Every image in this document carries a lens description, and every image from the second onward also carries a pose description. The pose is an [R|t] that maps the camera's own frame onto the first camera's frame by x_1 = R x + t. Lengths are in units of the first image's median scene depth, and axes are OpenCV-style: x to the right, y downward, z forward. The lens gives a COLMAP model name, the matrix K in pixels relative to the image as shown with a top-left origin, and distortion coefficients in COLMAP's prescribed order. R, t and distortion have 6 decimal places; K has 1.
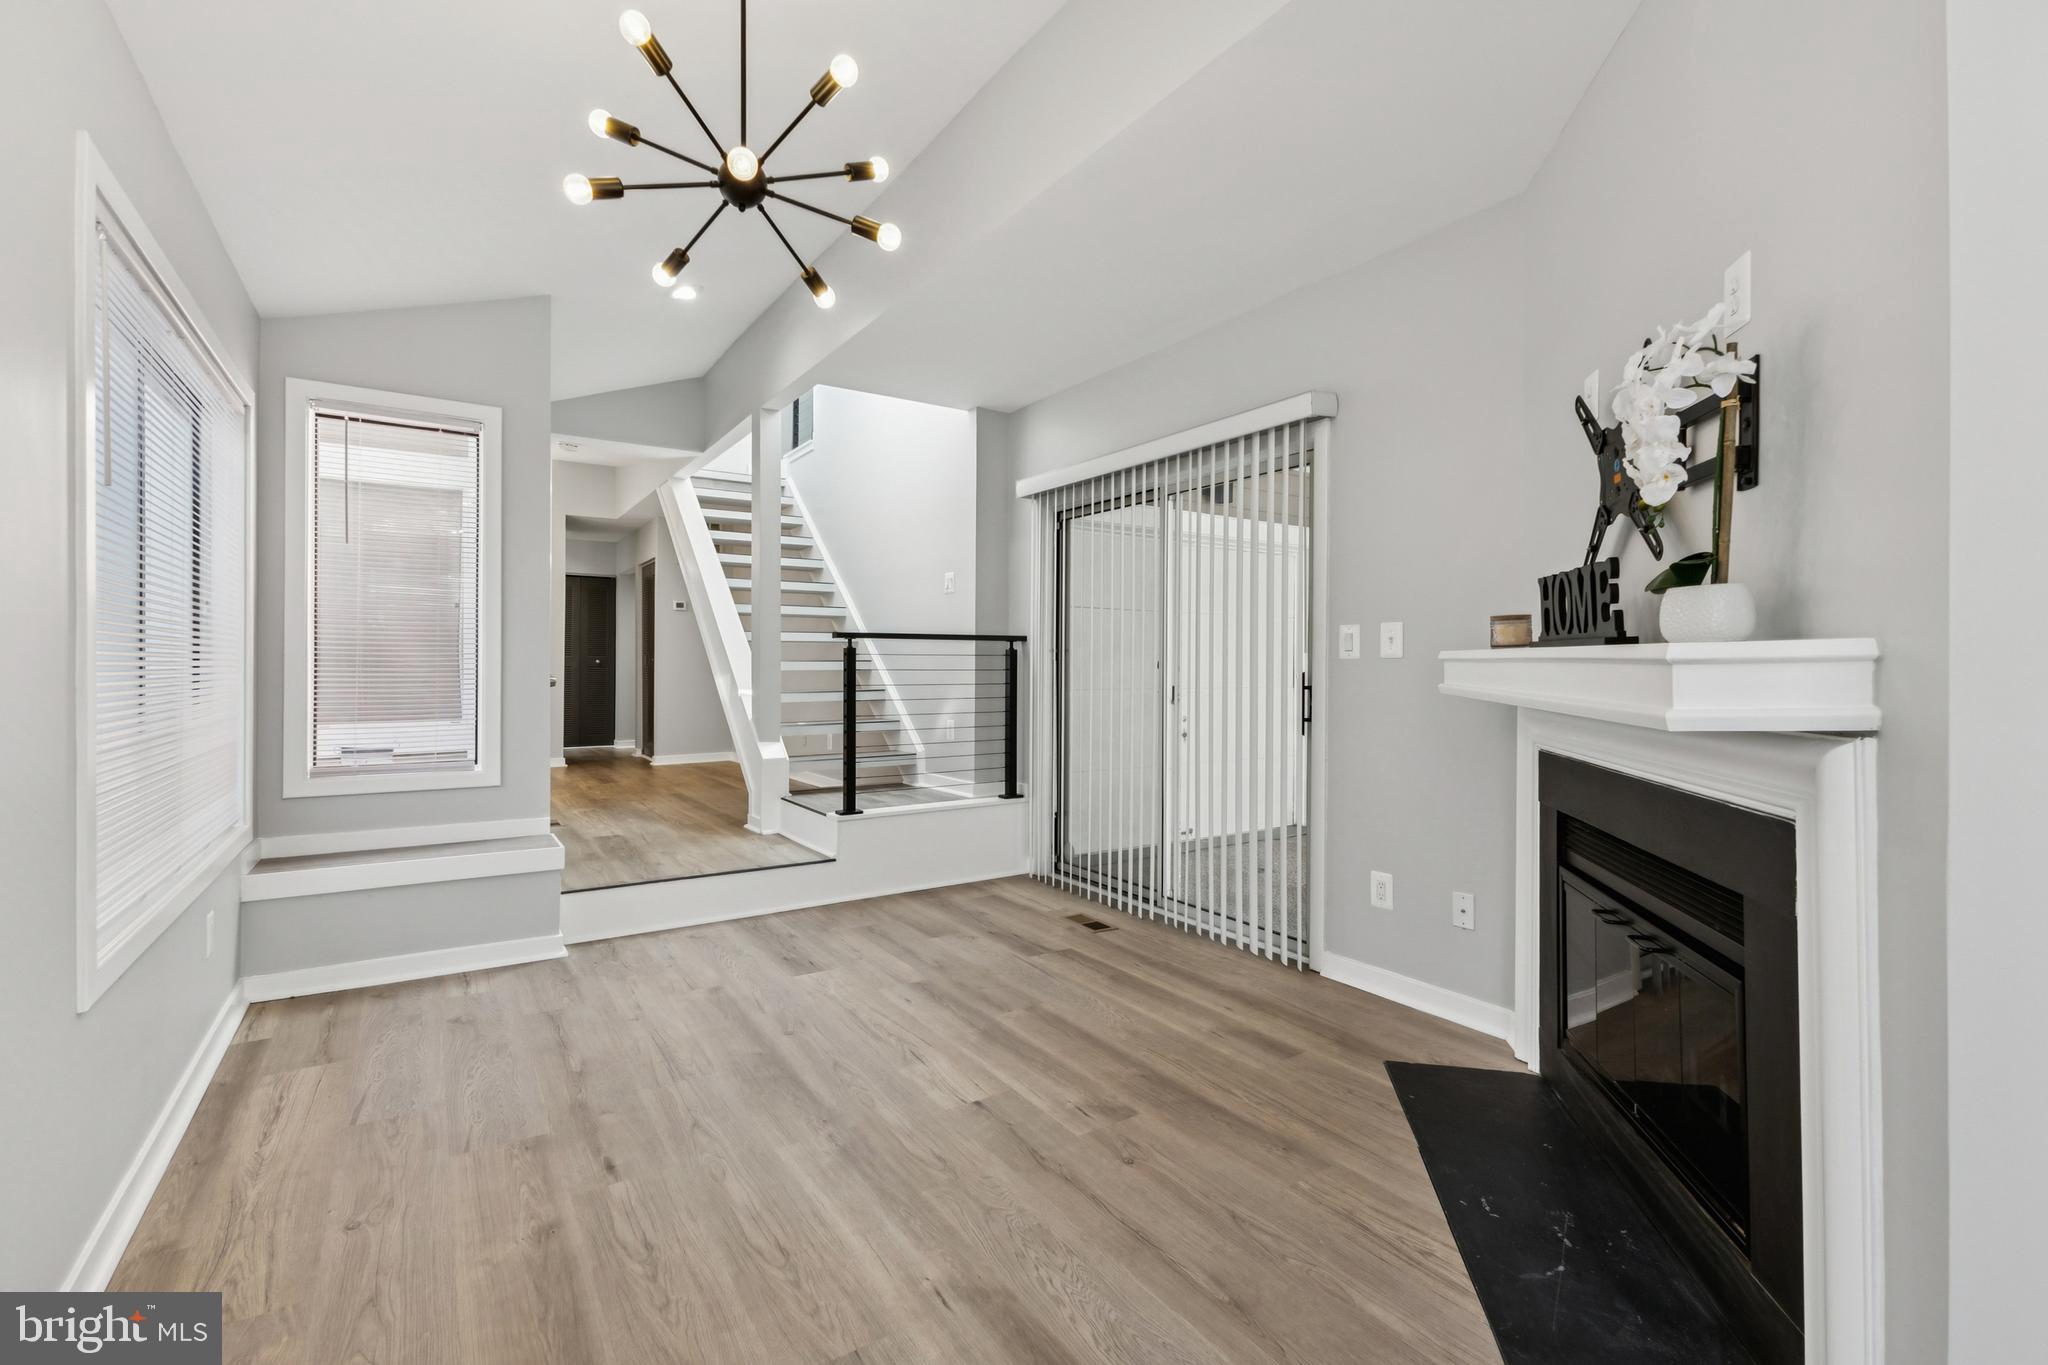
lens RADIAL K [[895.9, 0, 1006.5], [0, 895.9, 668.7], [0, 0, 1]] dist [0.012236, -0.000409]
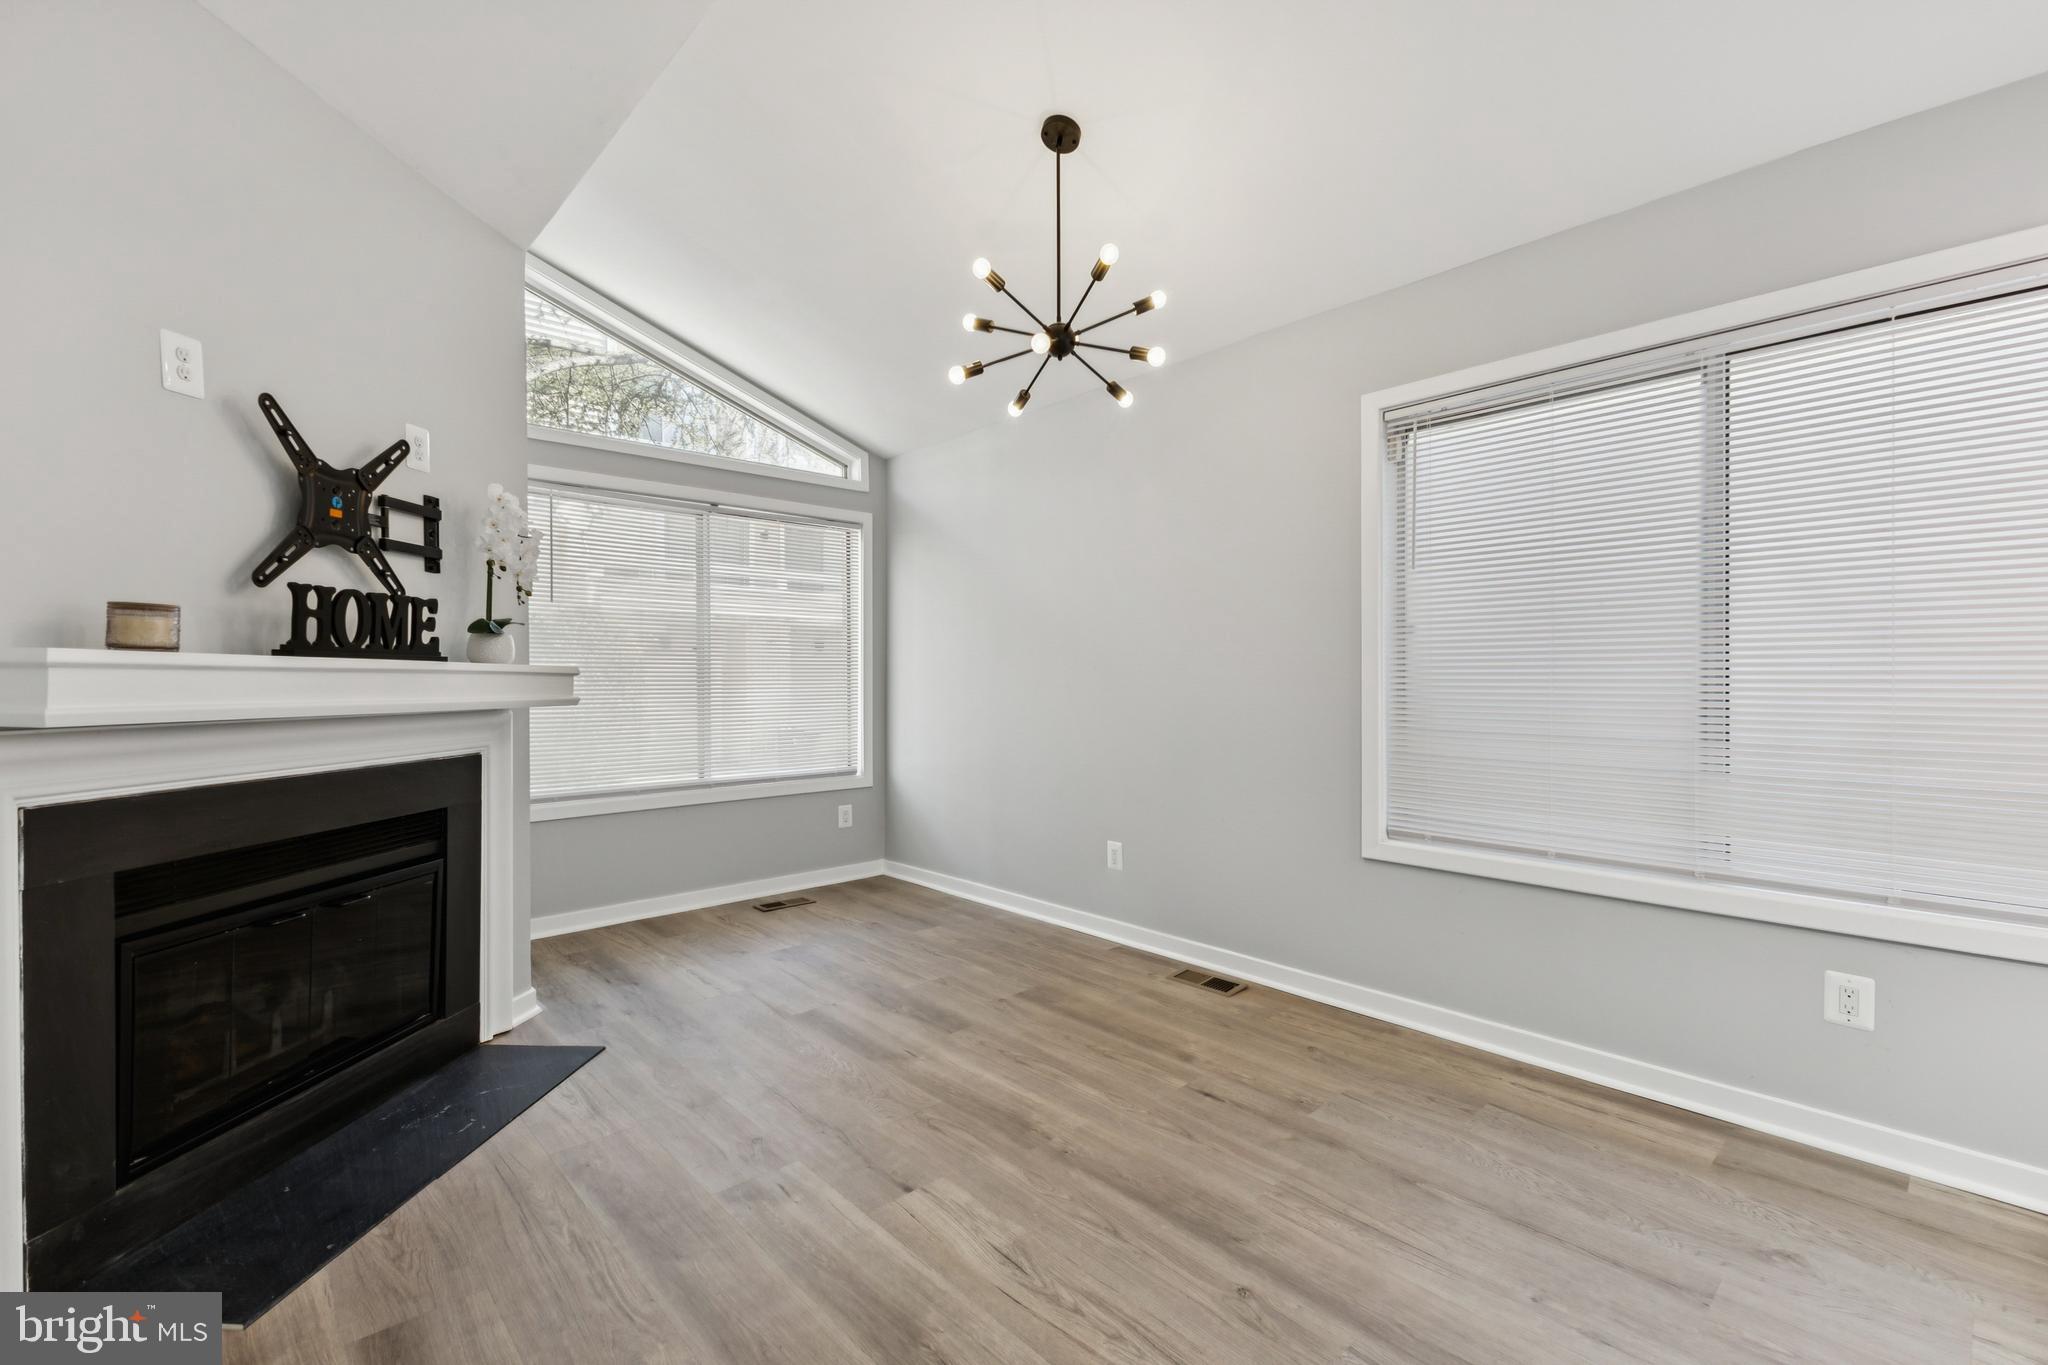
lens RADIAL K [[895.9, 0, 1009.4], [0, 895.9, 682.0], [0, 0, 1]] dist [0.012236, -0.000409]
pose [[-0.987386, 0.001291, -0.158326, 0.006660], [-0.000333, 0.999948, 0.010231, -0.005500], [0.158331, 0.010155, -0.987334, 1.688180]]
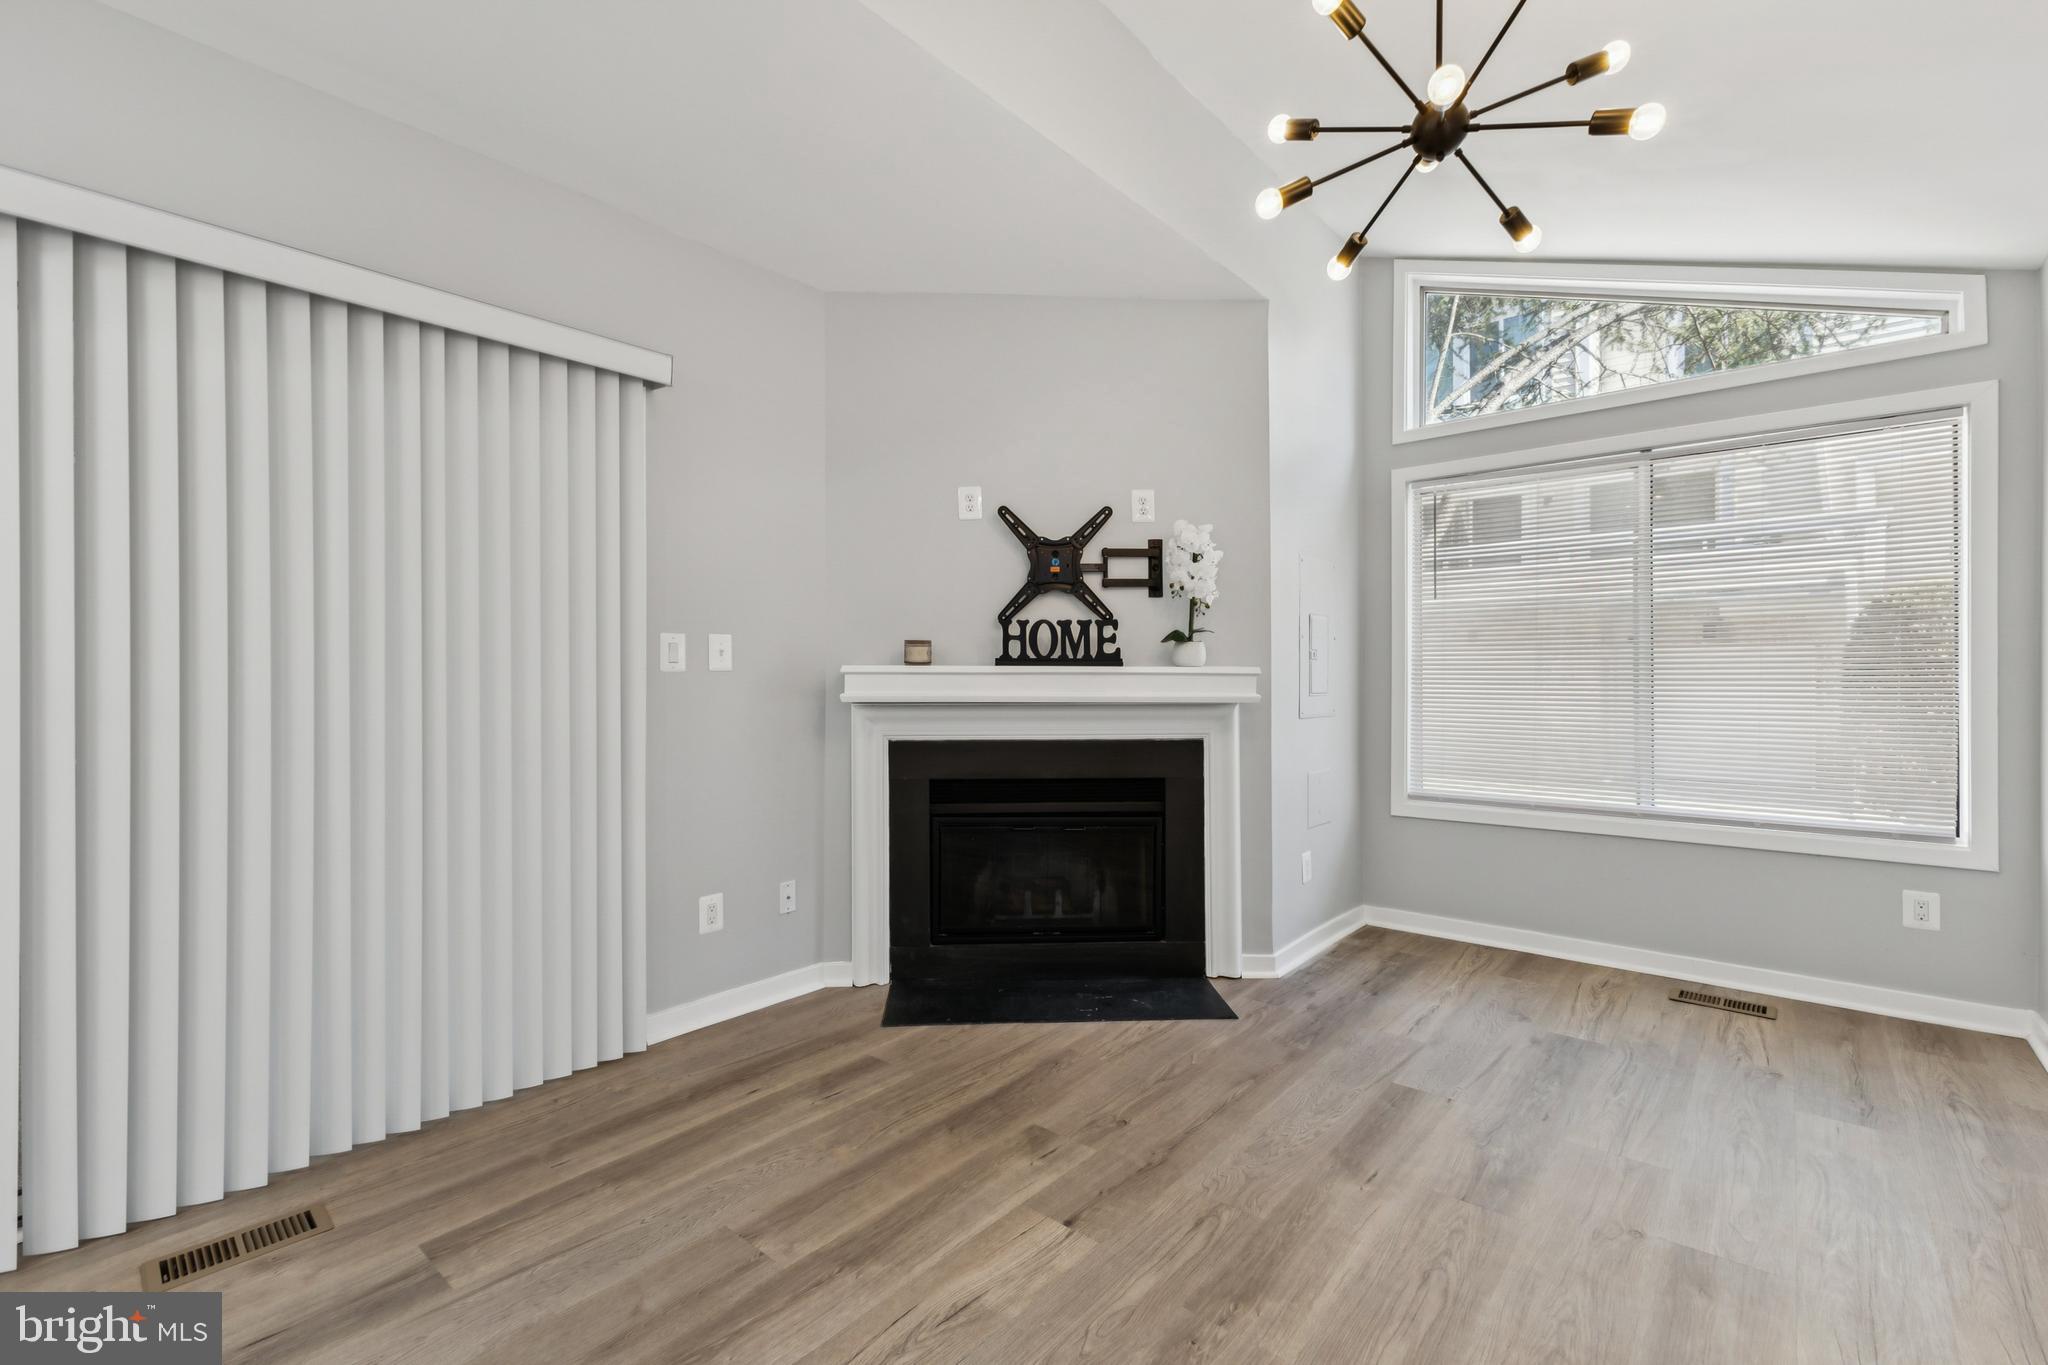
lens RADIAL K [[895.9, 0, 1028.7], [0, 895.9, 681.2], [0, 0, 1]] dist [0.012236, -0.000409]
pose [[-0.289223, -0.005513, 0.957246, -0.719789], [0.008485, 0.999929, 0.008322, -0.007530], [-0.957224, 0.010529, -0.289155, 1.150286]]
